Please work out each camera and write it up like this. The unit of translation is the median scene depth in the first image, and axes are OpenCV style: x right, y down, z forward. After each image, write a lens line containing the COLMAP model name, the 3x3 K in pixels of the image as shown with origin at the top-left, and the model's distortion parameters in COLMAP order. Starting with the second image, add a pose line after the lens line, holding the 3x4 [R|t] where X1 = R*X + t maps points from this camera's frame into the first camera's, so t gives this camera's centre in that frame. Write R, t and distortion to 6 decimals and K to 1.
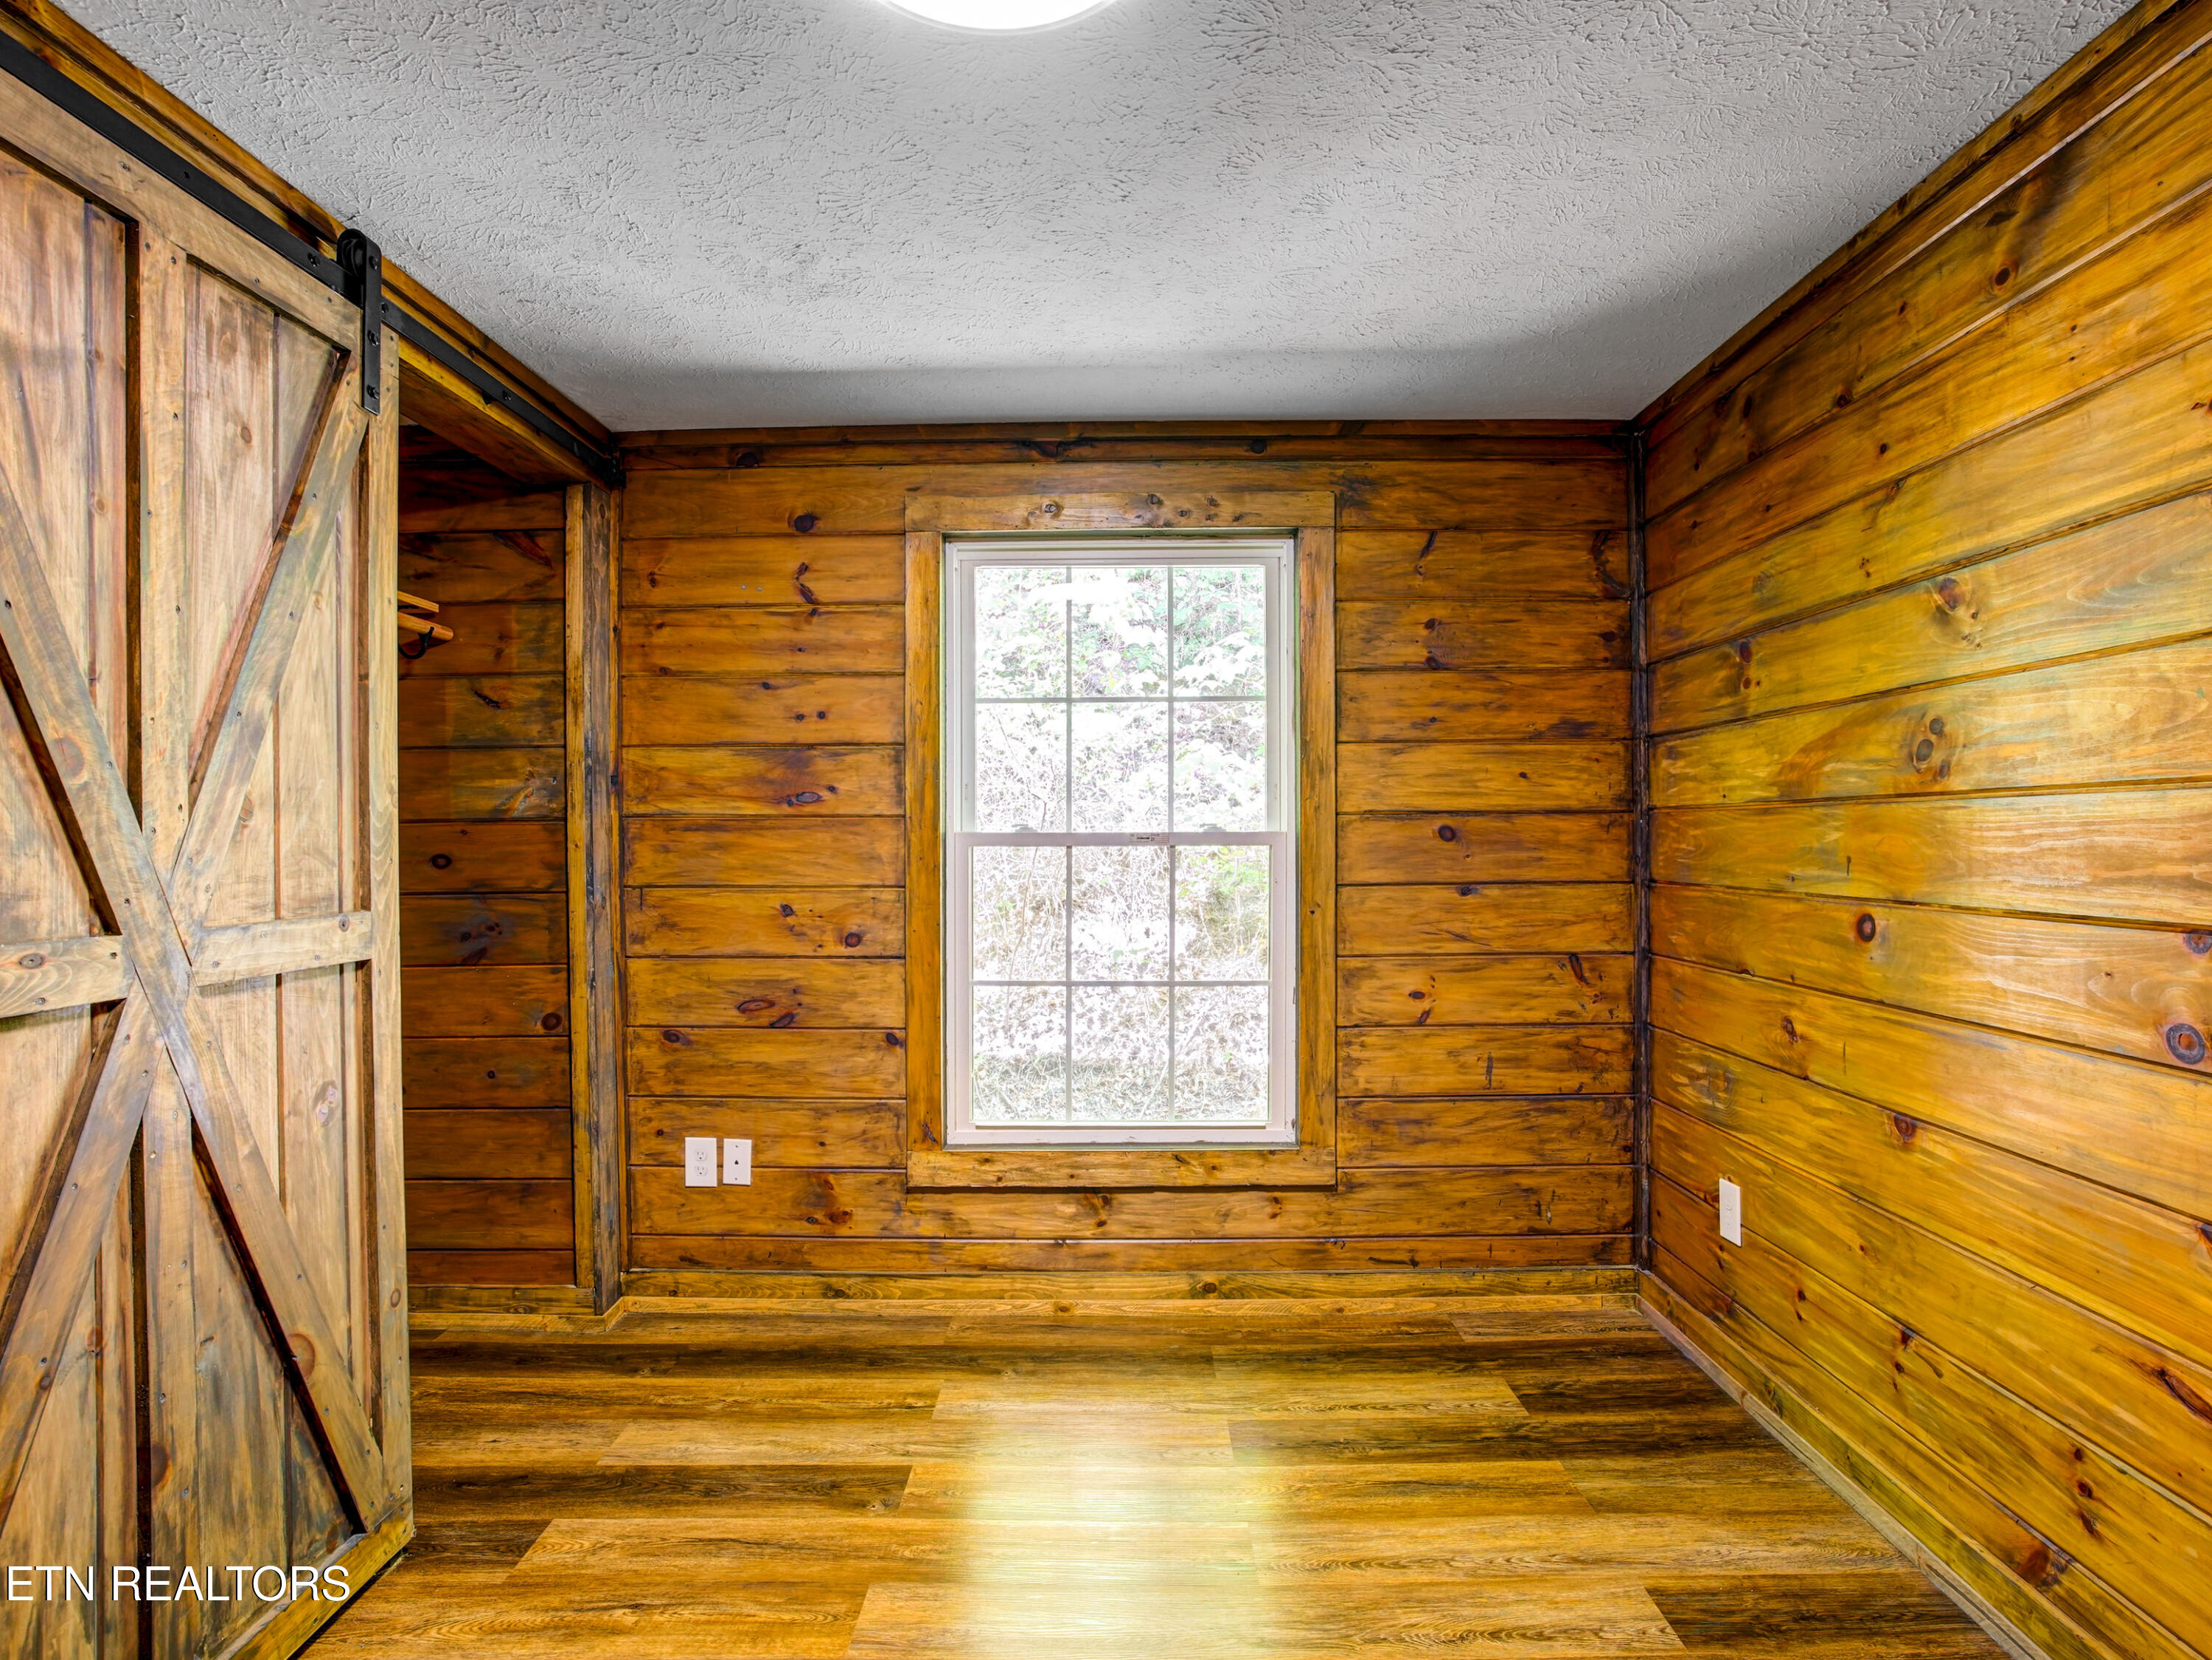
lens RADIAL K [[1196.9, 0, 1113.9], [0, 1196.9, 828.8], [0, 0, 1]] dist [-0.060684, 0.032369]
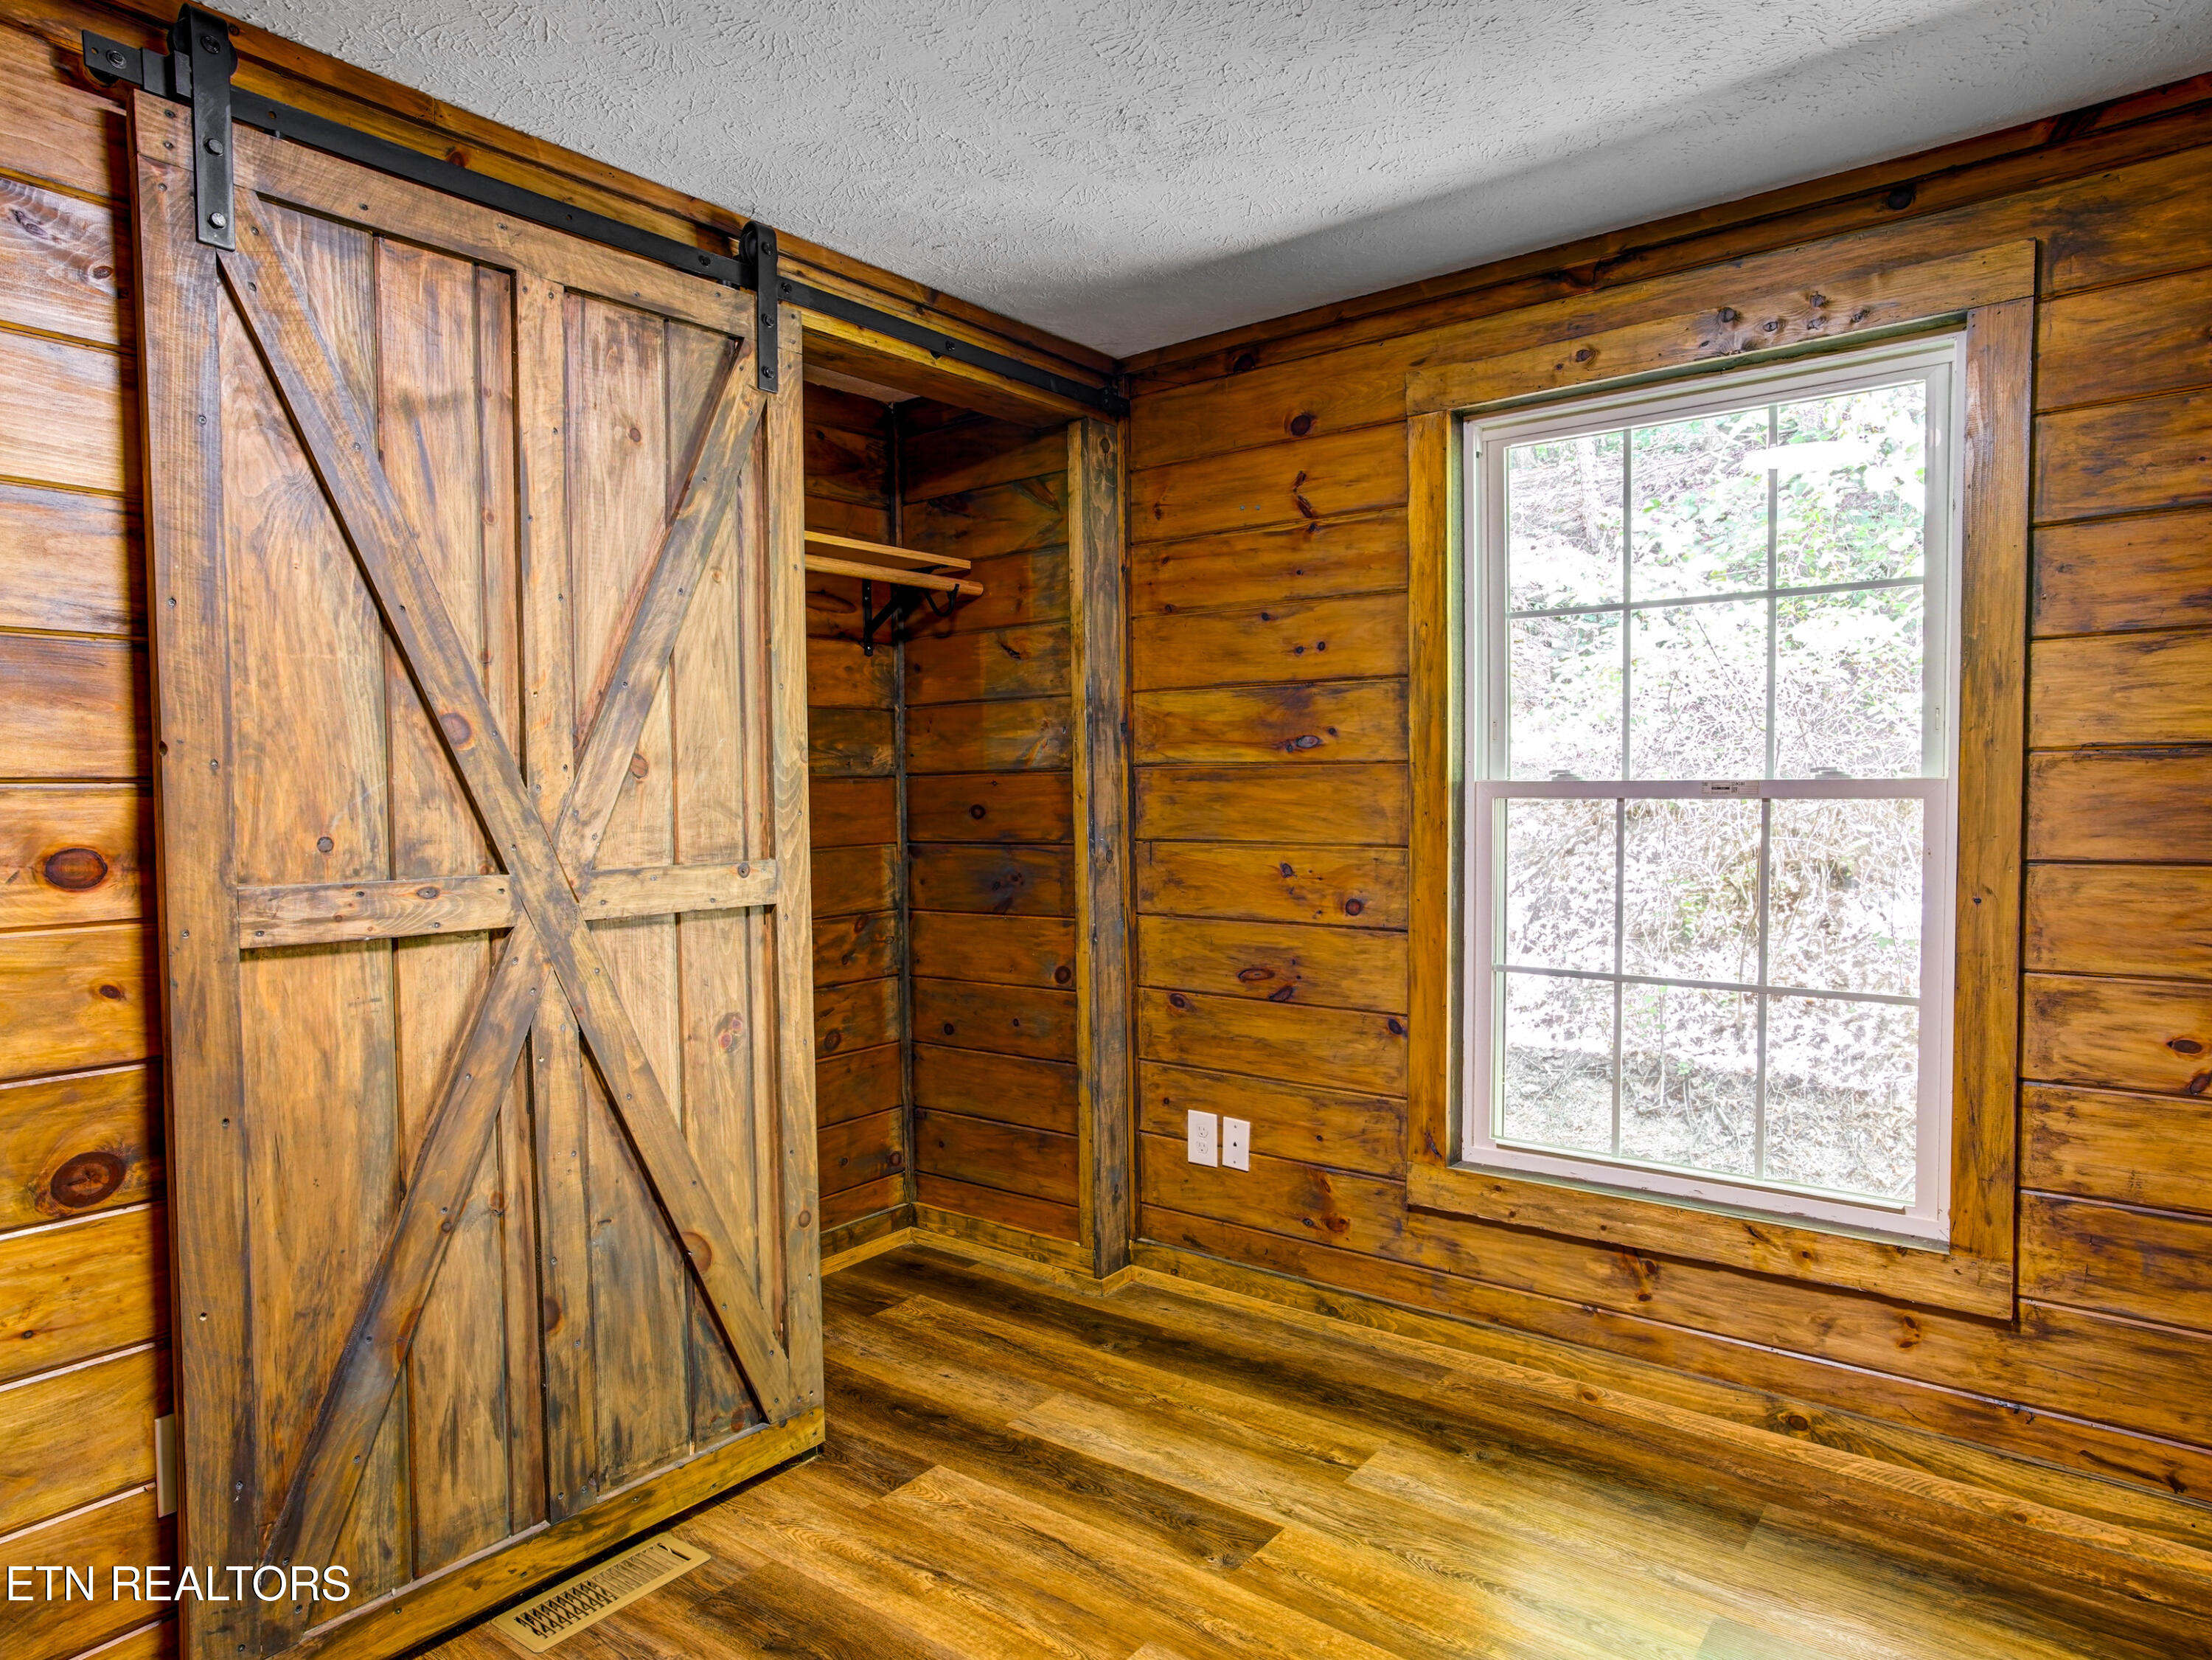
lens RADIAL K [[1339.5, 0, 1094.5], [0, 1339.5, 827.7], [0, 0, 1]] dist [-0.033057, 0.032558]
pose [[0.798526, 0.016619, -0.601730, 0.220506], [0.007879, 0.999245, 0.038054, -0.002236], [0.601908, -0.035128, 0.797792, 0.127519]]
